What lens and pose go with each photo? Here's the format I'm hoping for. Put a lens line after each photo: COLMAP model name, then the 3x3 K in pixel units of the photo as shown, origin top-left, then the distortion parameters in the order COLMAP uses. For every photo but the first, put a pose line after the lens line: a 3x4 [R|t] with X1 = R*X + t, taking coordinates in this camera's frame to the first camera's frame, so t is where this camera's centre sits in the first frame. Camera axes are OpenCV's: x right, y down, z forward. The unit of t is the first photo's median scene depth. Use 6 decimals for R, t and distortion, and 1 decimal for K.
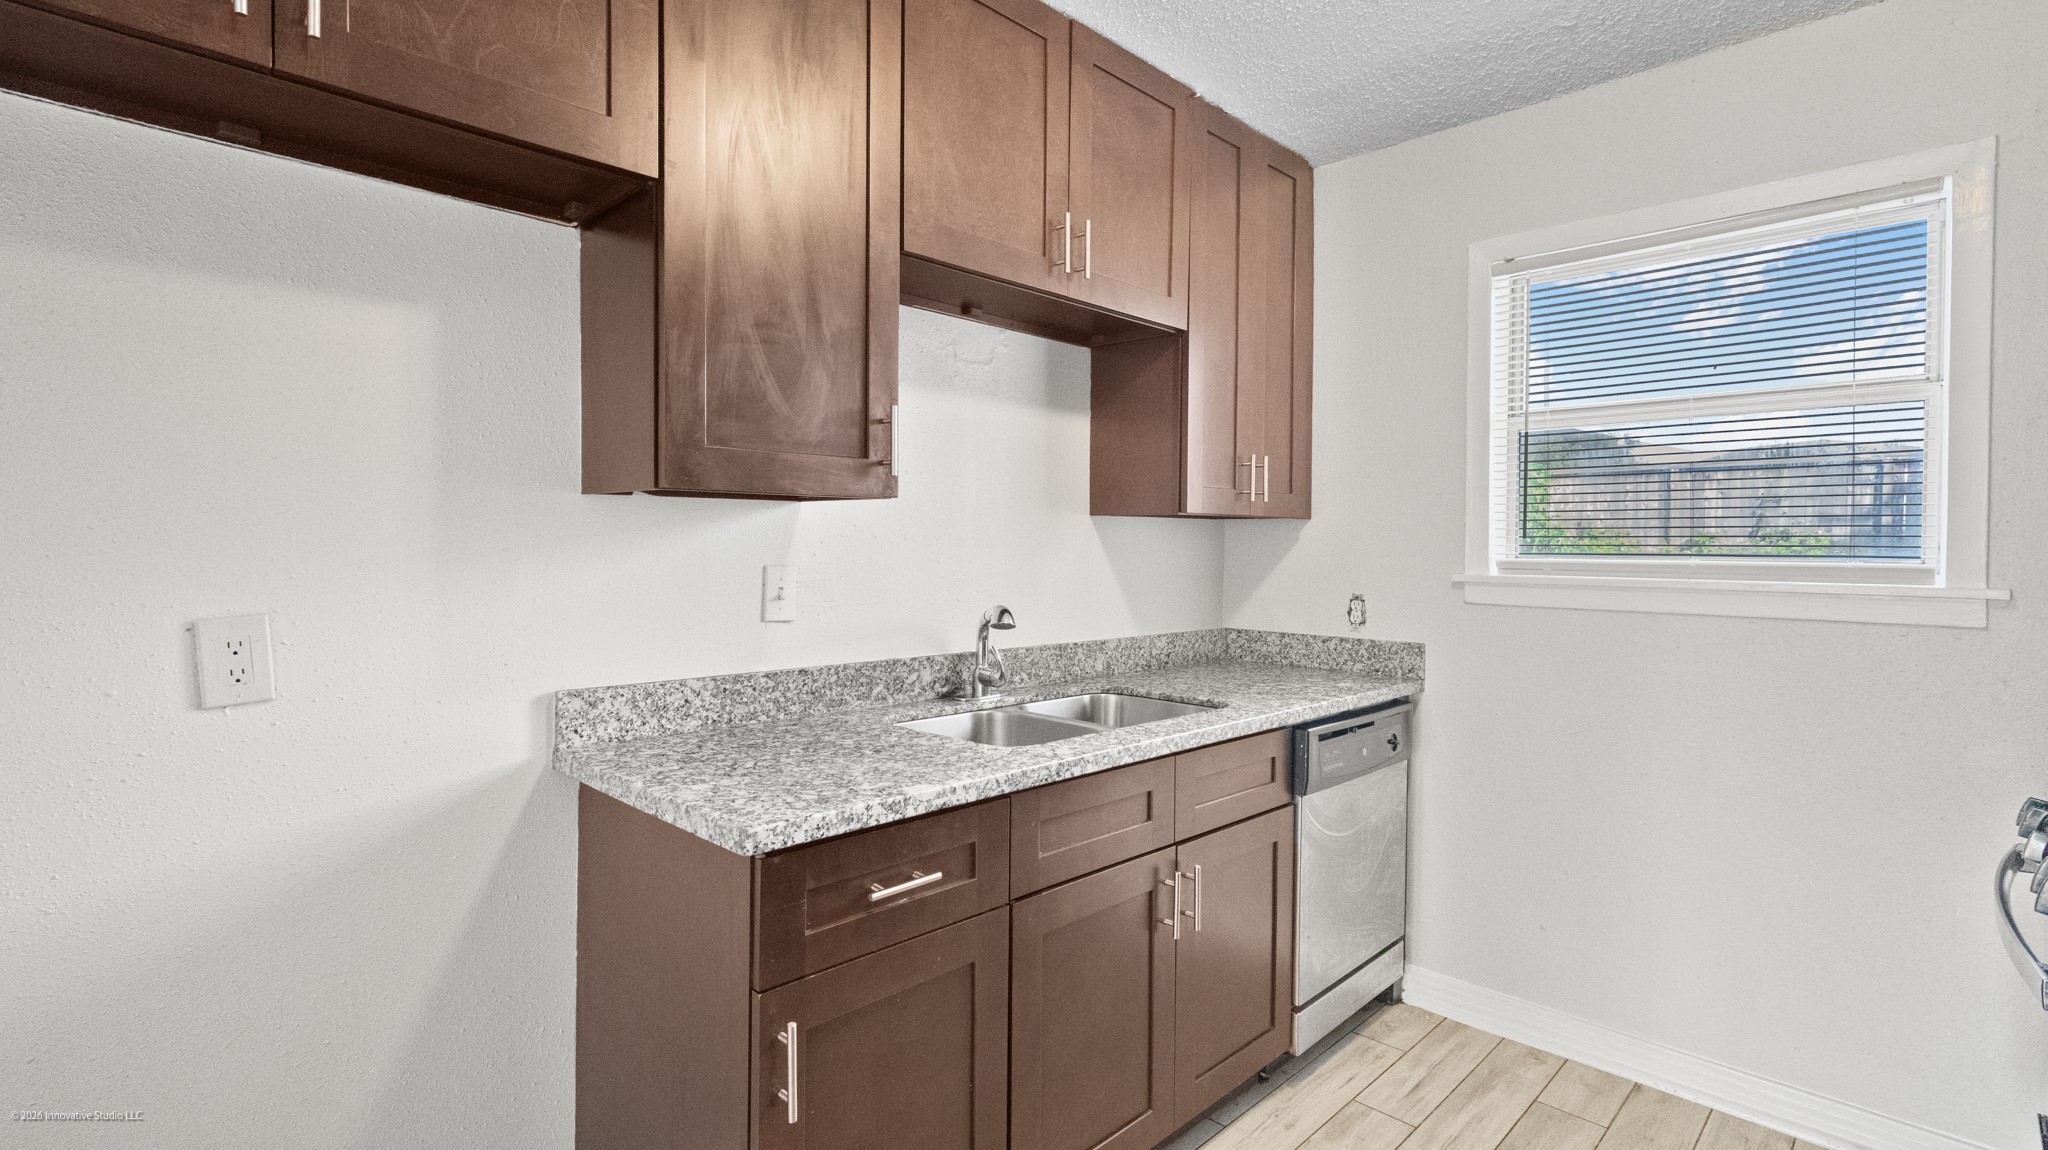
lens RADIAL K [[954.1, 0, 1028.0], [0, 954.1, 535.6], [0, 0, 1]] dist [0.015391, -0.000069]
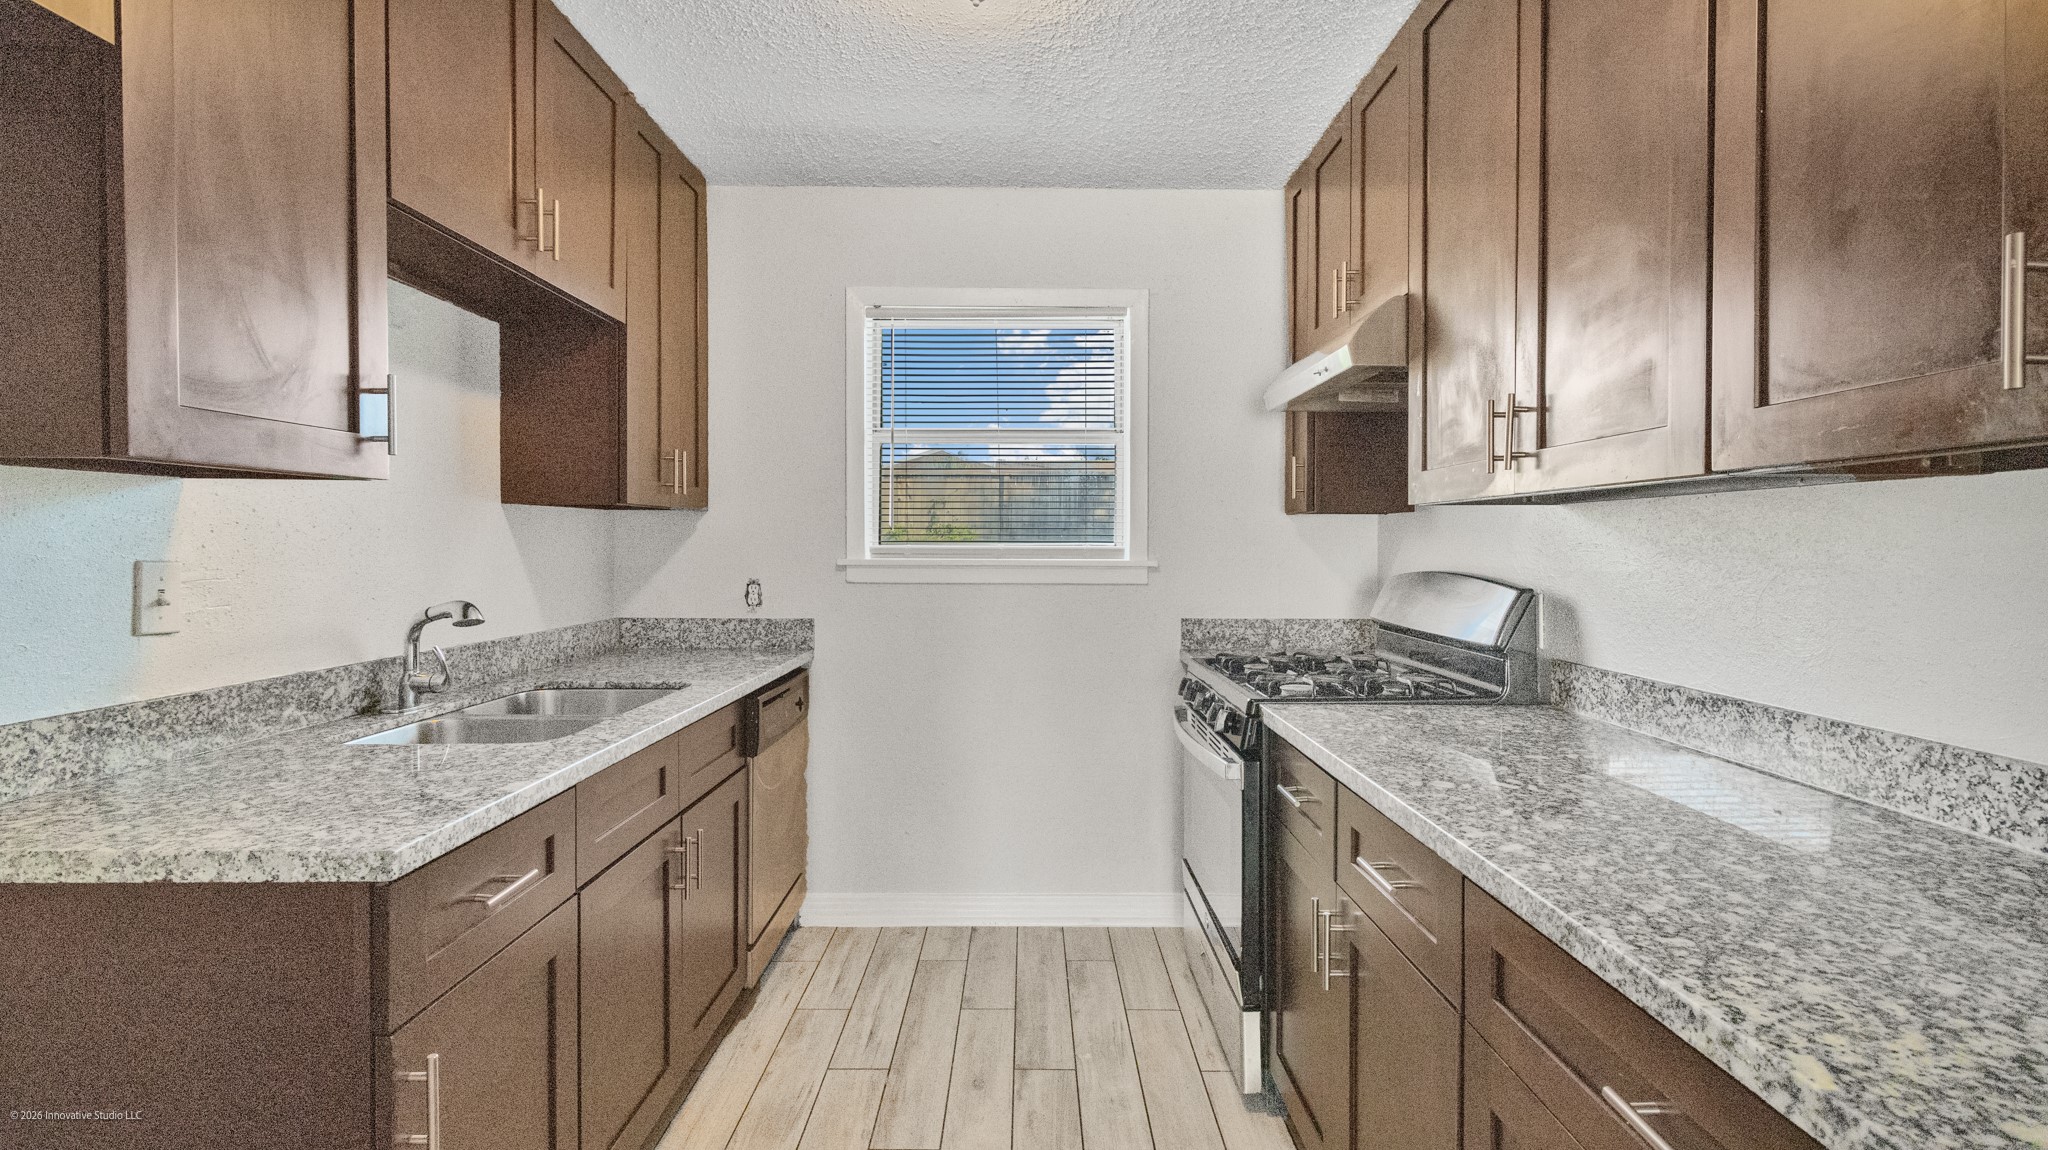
lens RADIAL K [[952.1, 0, 1024.6], [0, 952.1, 520.9], [0, 0, 1]] dist [0.012512, 0.000153]
pose [[0.719794, 0.009965, 0.694116, -0.263143], [-0.004917, 0.999945, -0.009257, 0.002819], [-0.694170, 0.003250, 0.719804, -0.029149]]
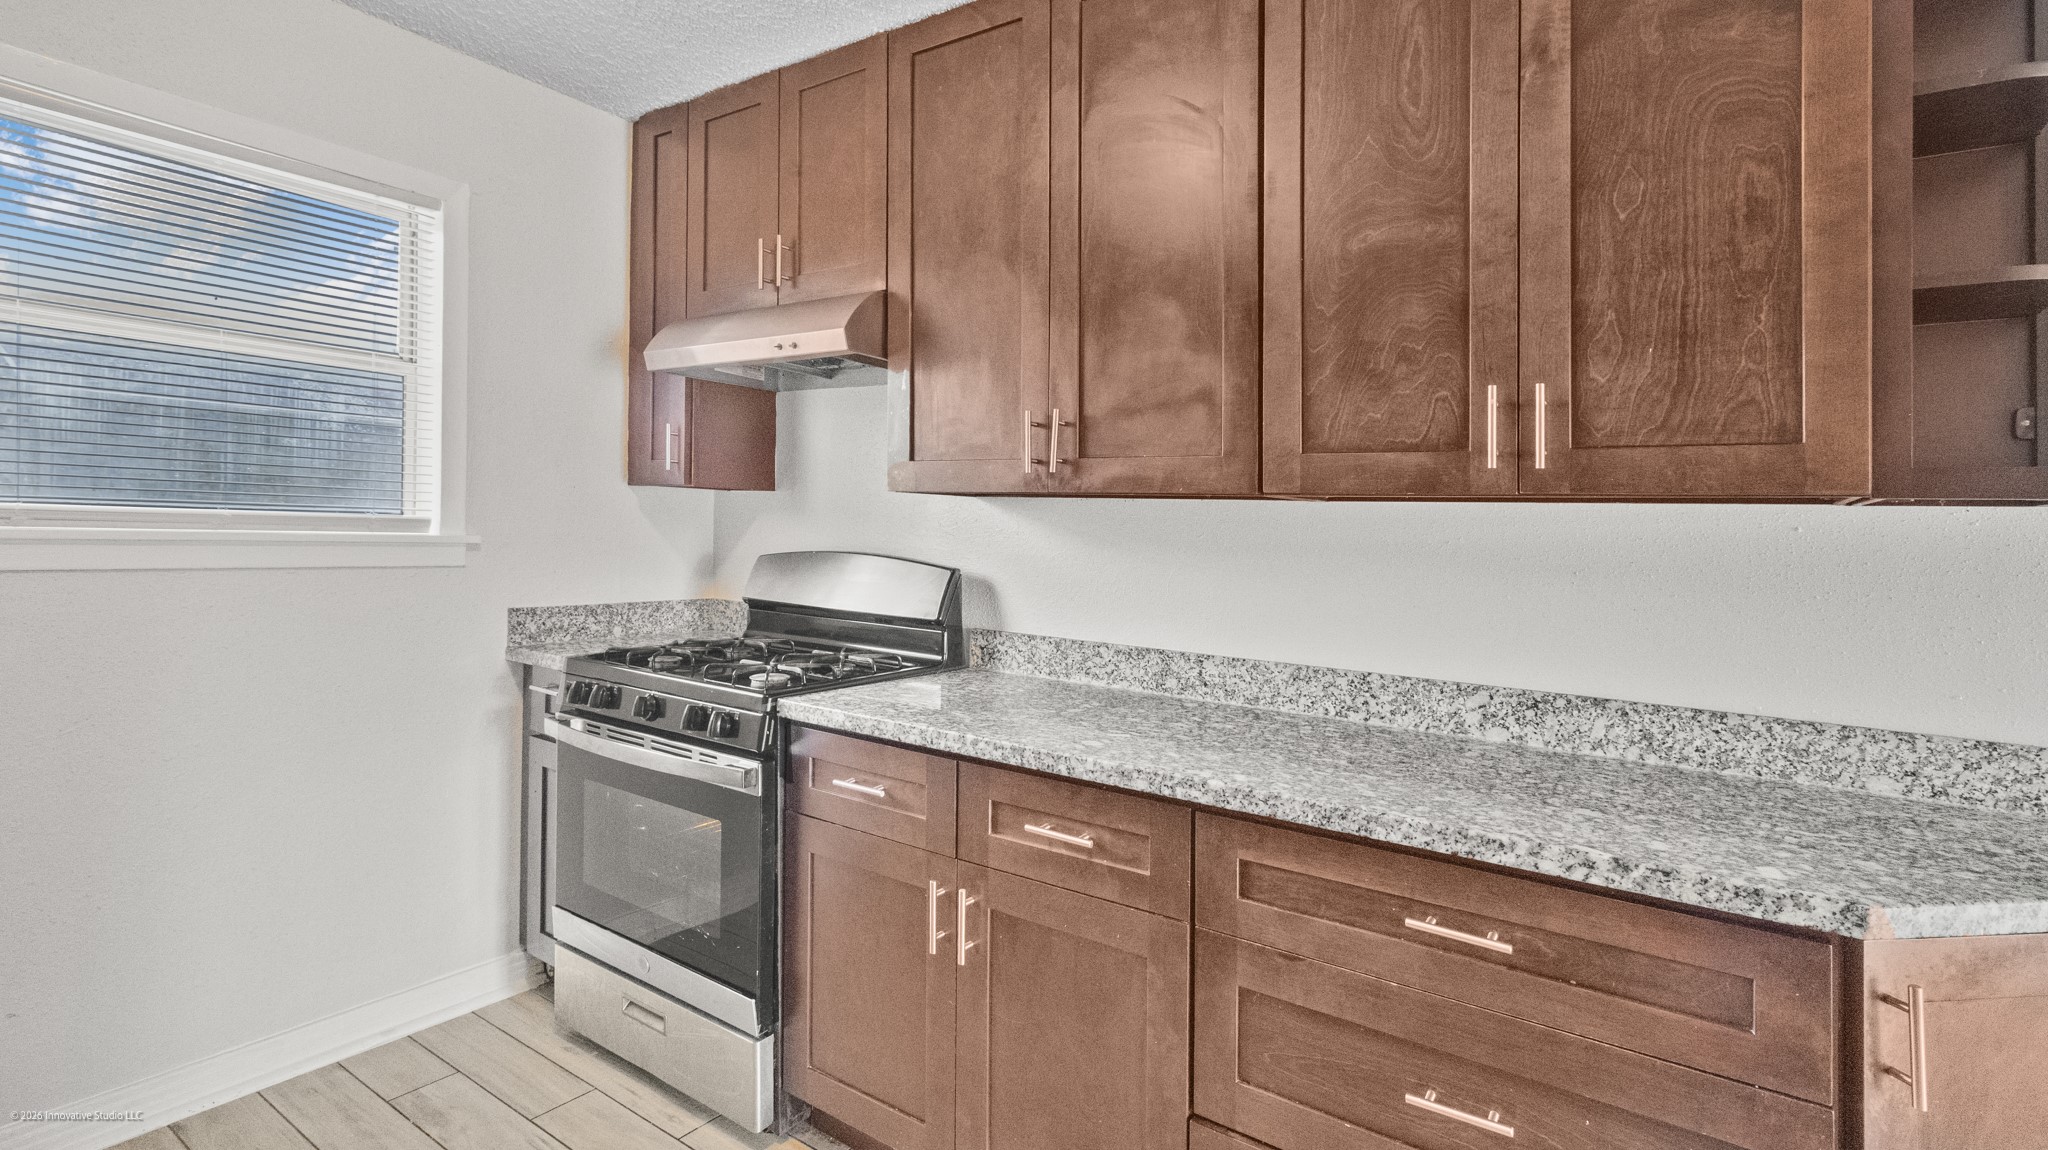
lens RADIAL K [[990.3, 0, 1024.8], [0, 990.3, 470.8], [0, 0, 1]] dist [0.011433, -0.000537]
pose [[-0.160203, 0.041954, 0.986192, -0.385614], [-0.047943, 0.997586, -0.050227, 0.000367], [-0.985919, -0.055327, -0.157805, 0.428831]]
